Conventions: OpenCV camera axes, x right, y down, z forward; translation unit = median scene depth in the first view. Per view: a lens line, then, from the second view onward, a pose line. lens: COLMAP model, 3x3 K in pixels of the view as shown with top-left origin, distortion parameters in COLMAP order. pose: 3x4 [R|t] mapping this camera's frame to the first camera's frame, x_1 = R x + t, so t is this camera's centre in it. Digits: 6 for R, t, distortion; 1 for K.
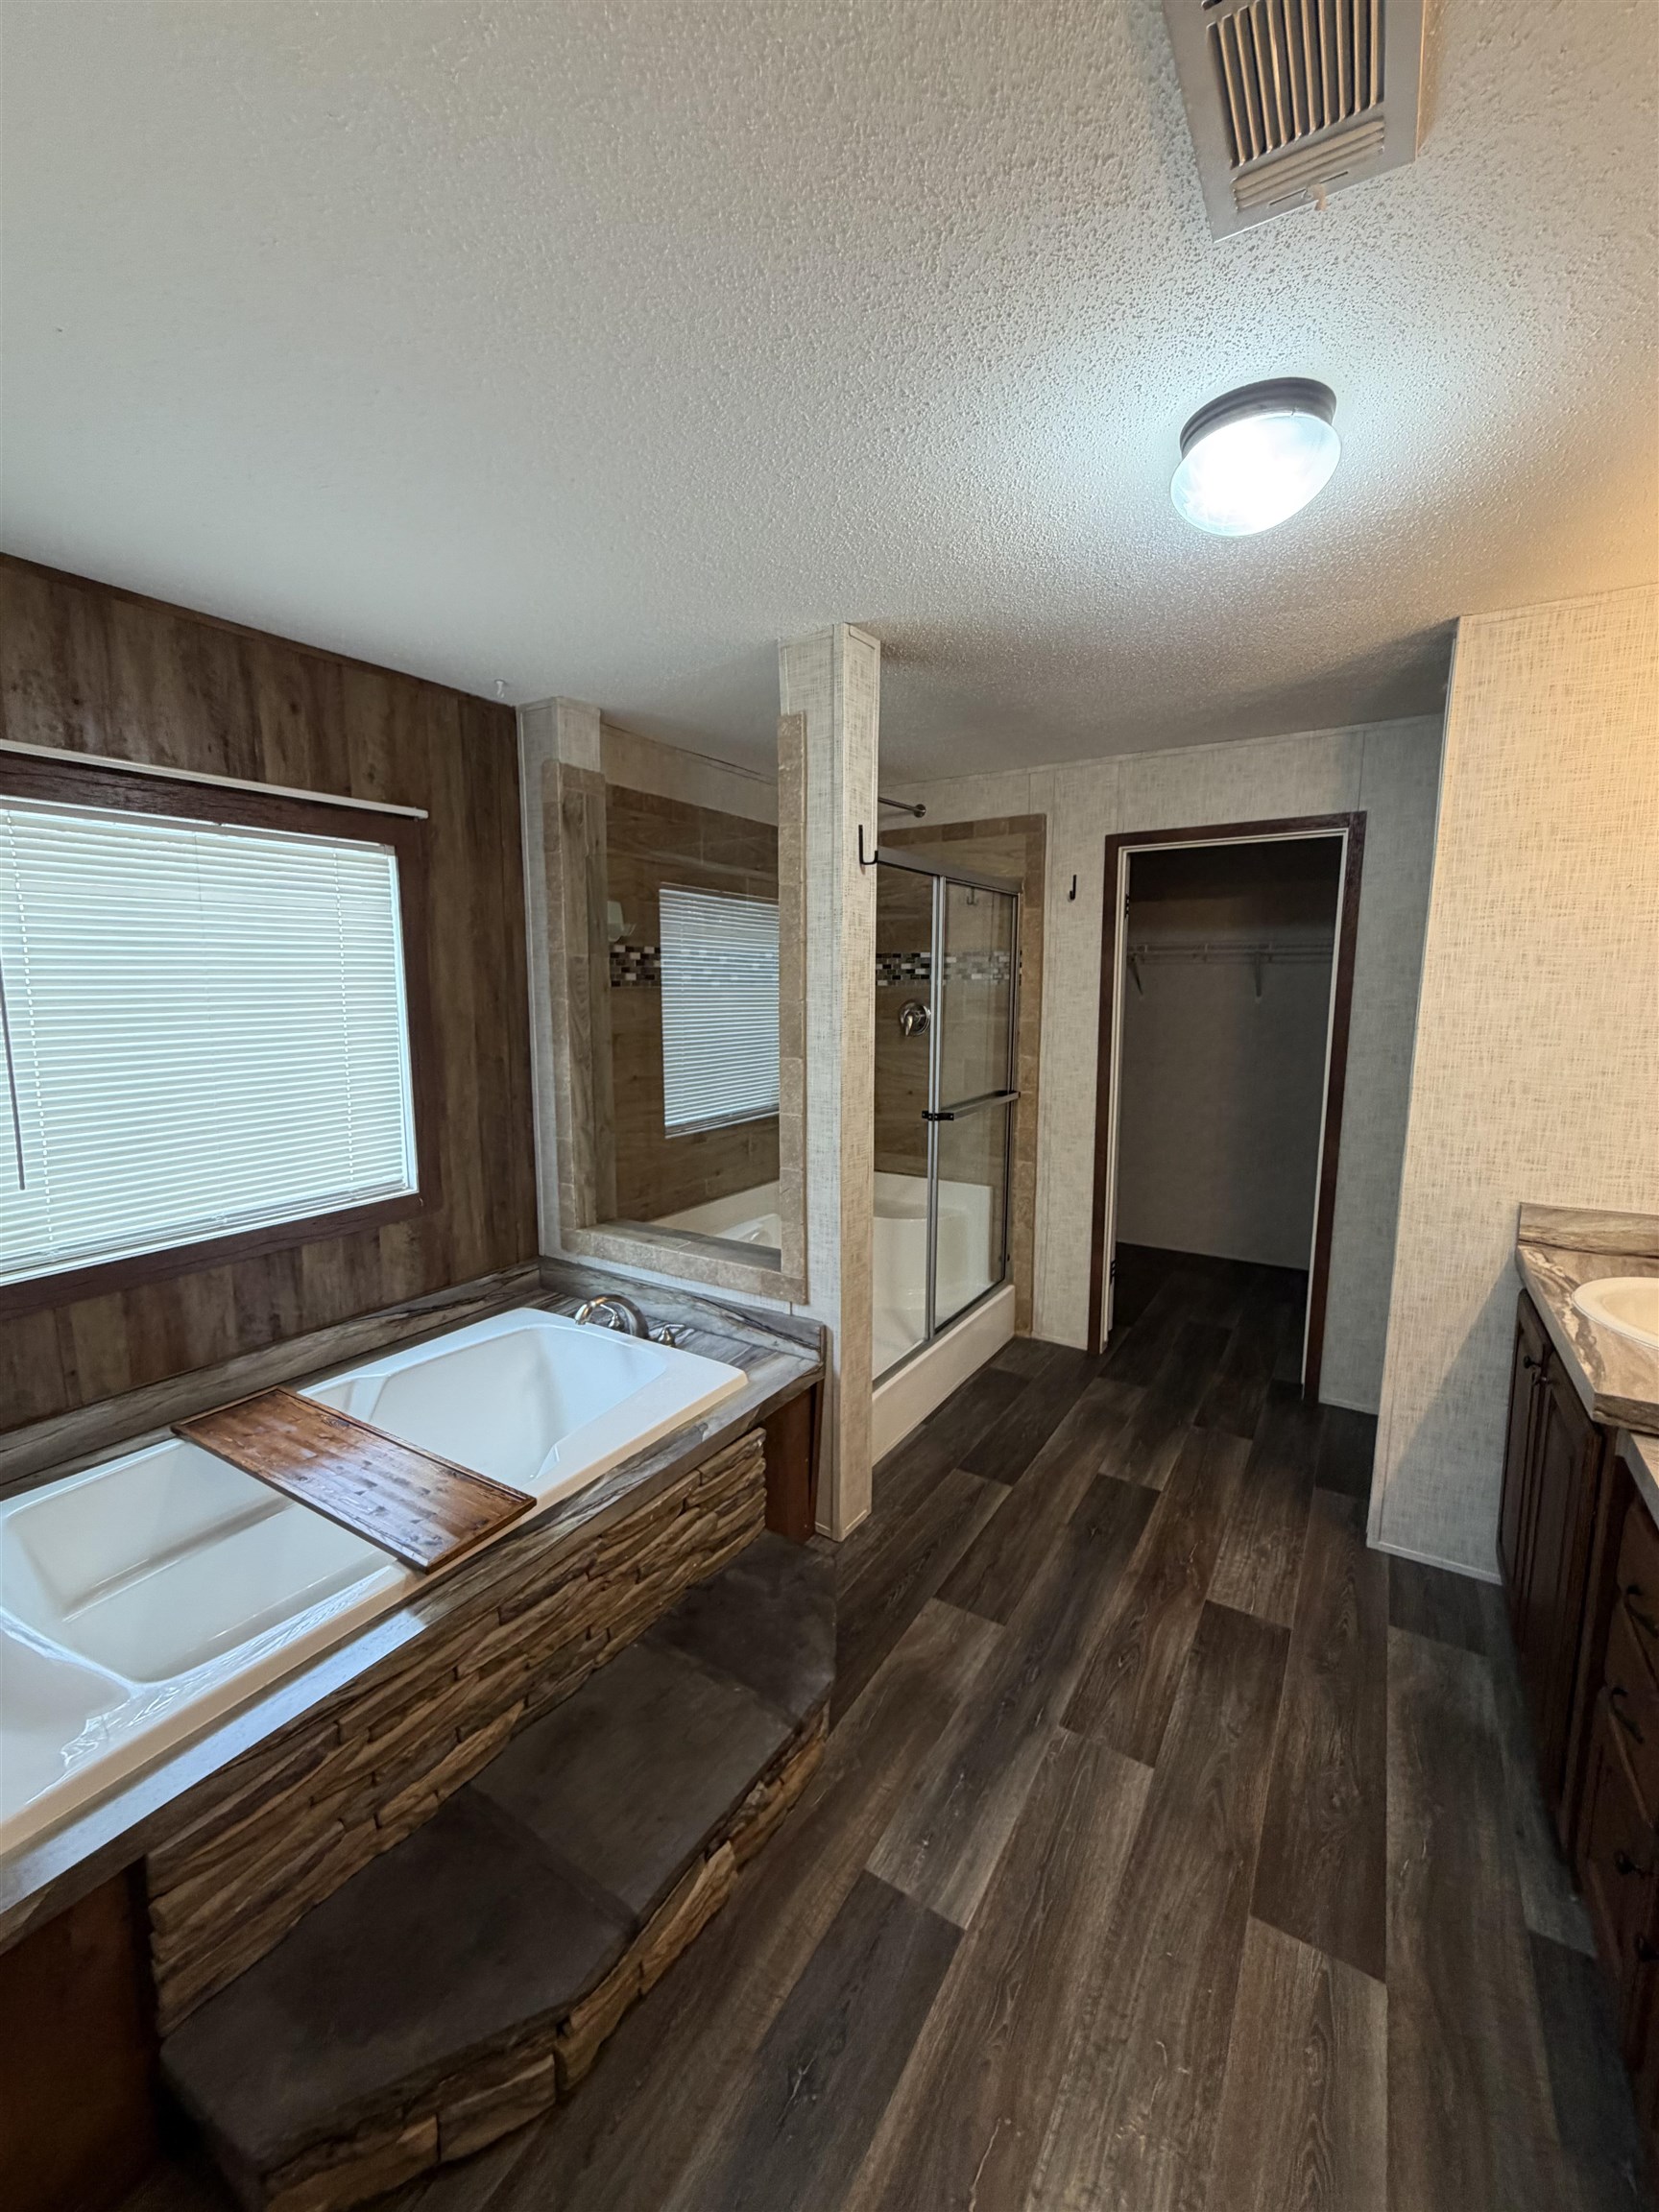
lens RADIAL K [[873.4, 0, 847.7], [0, 873.4, 1084.9], [0, 0, 1]] dist [0.001368, -0.000213]
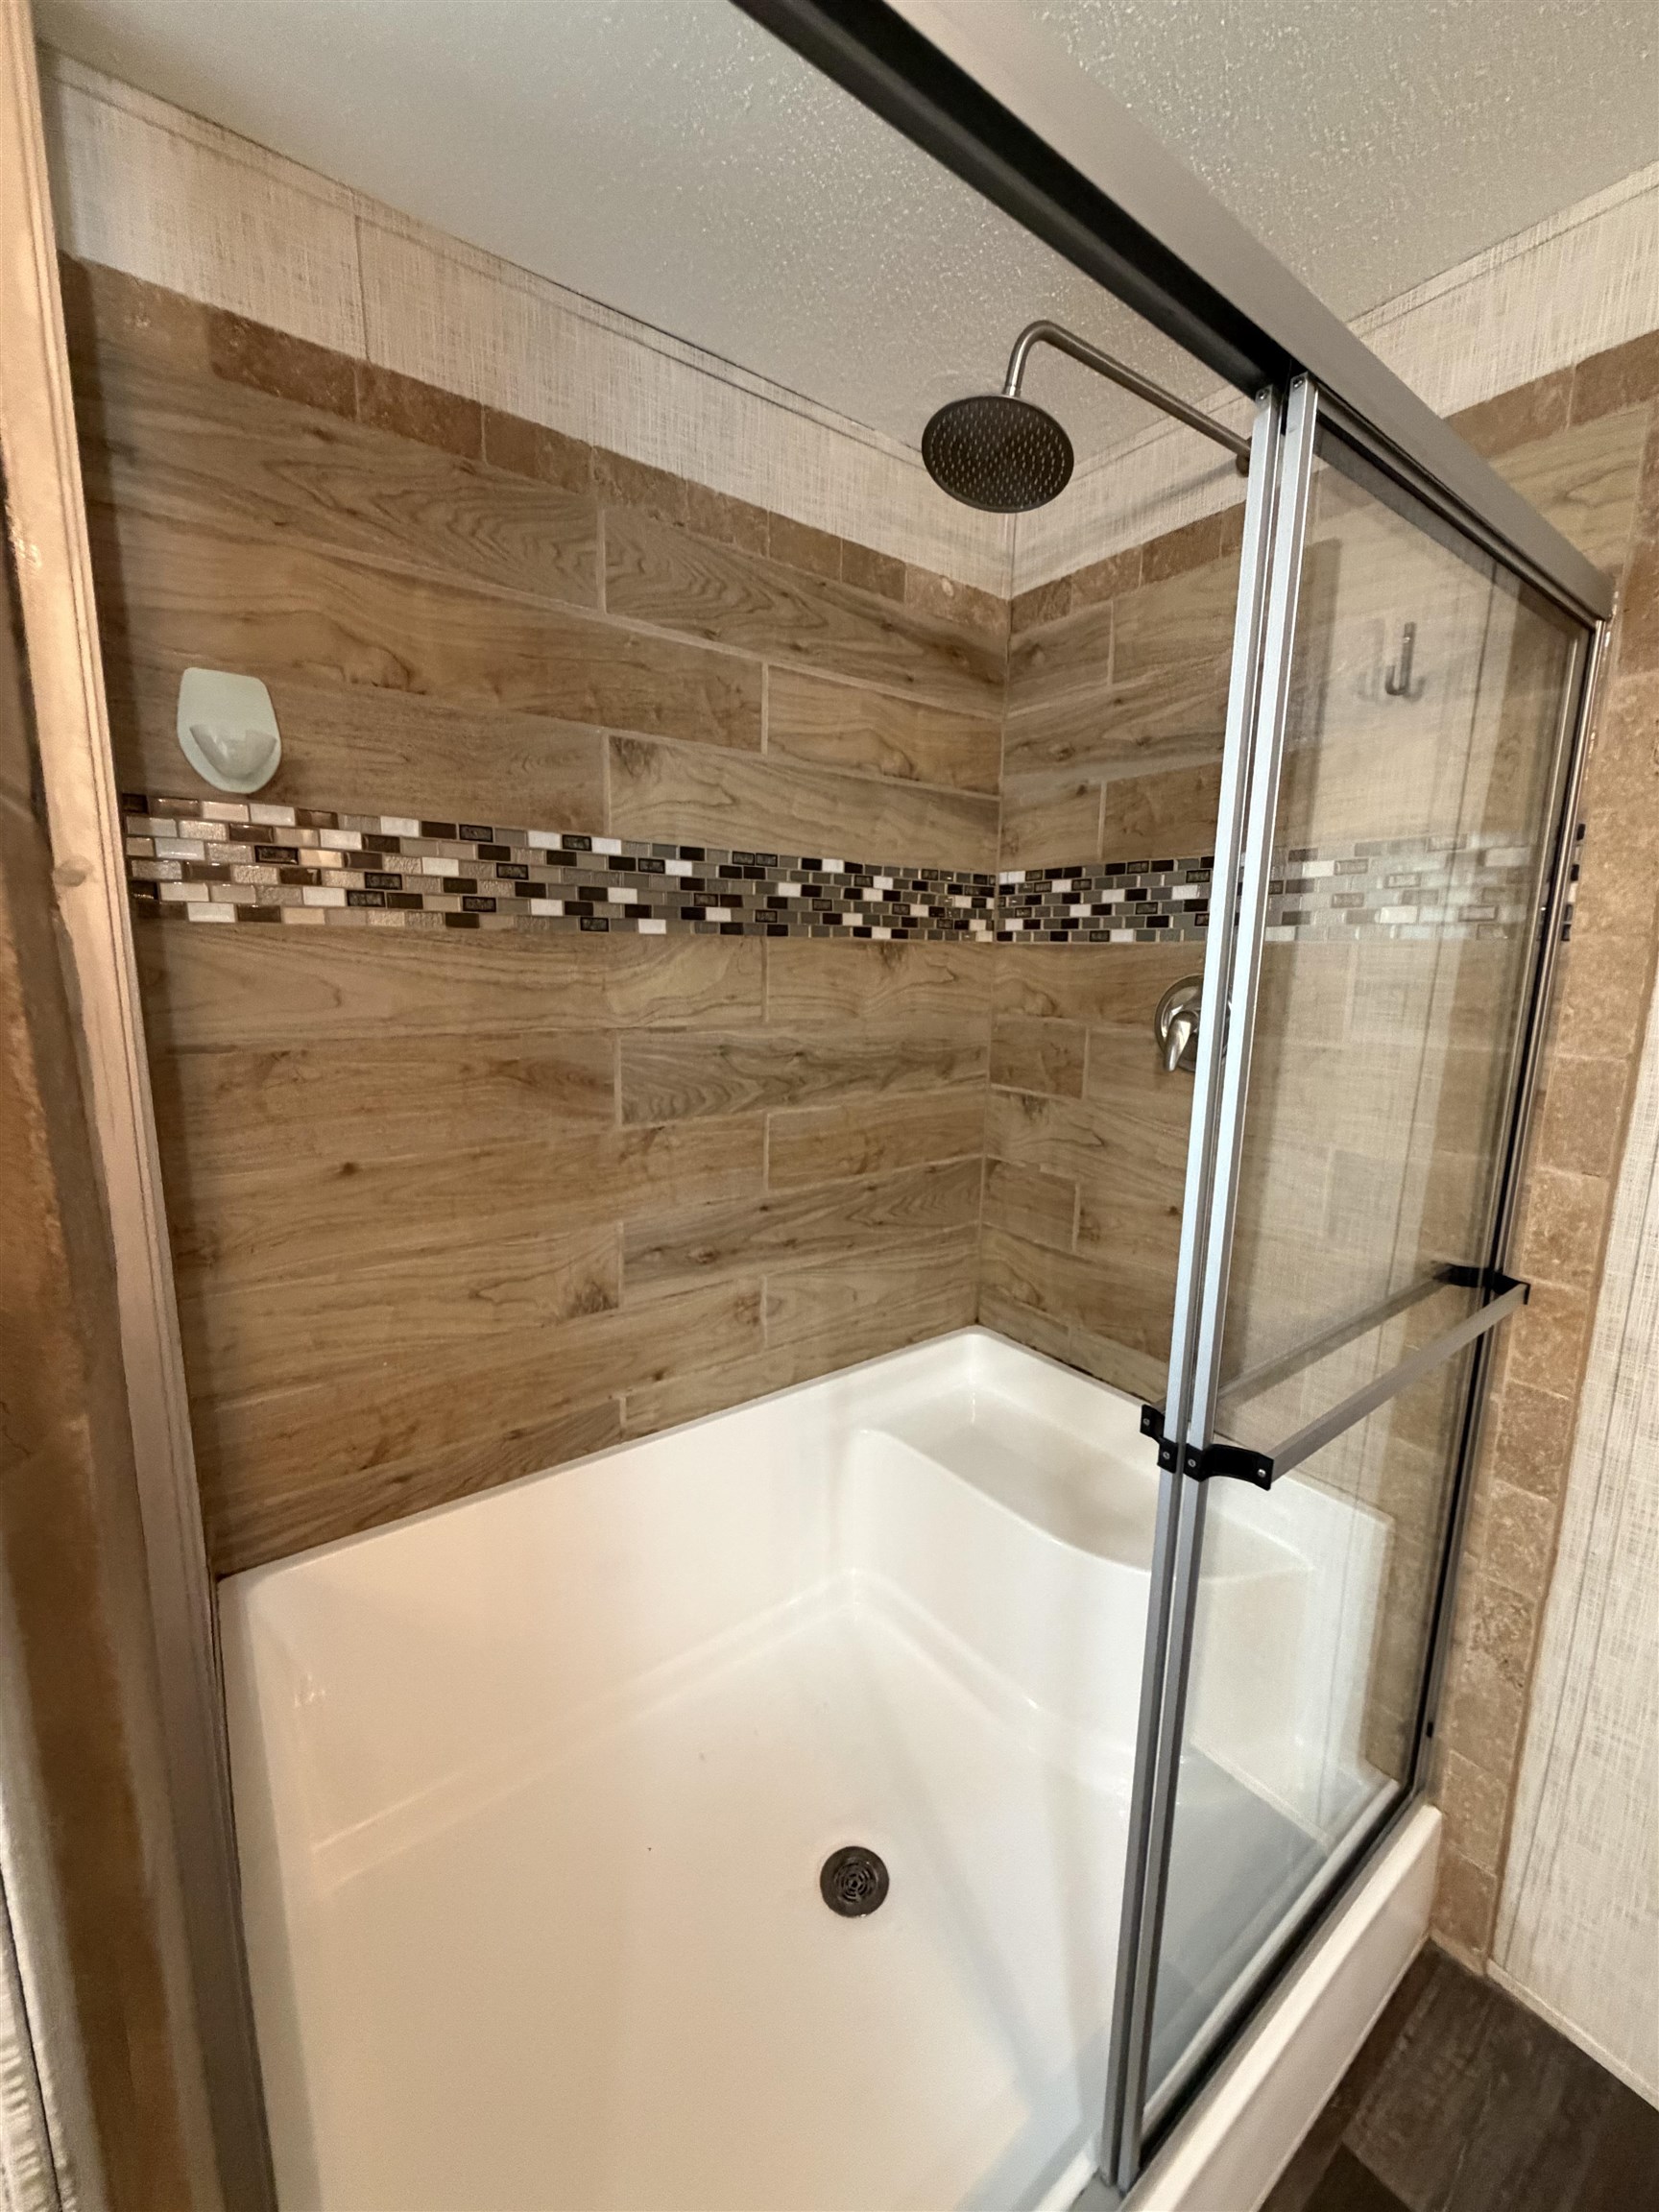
lens RADIAL K [[873.4, 0, 842.4], [0, 873.4, 1090.9], [0, 0, 1]] dist [0.001368, -0.000213]
pose [[0.929929, 0.072283, -0.360565, 0.075243], [-0.057666, 0.997025, 0.051149, -0.061444], [0.363190, -0.026773, 0.931330, 0.607578]]
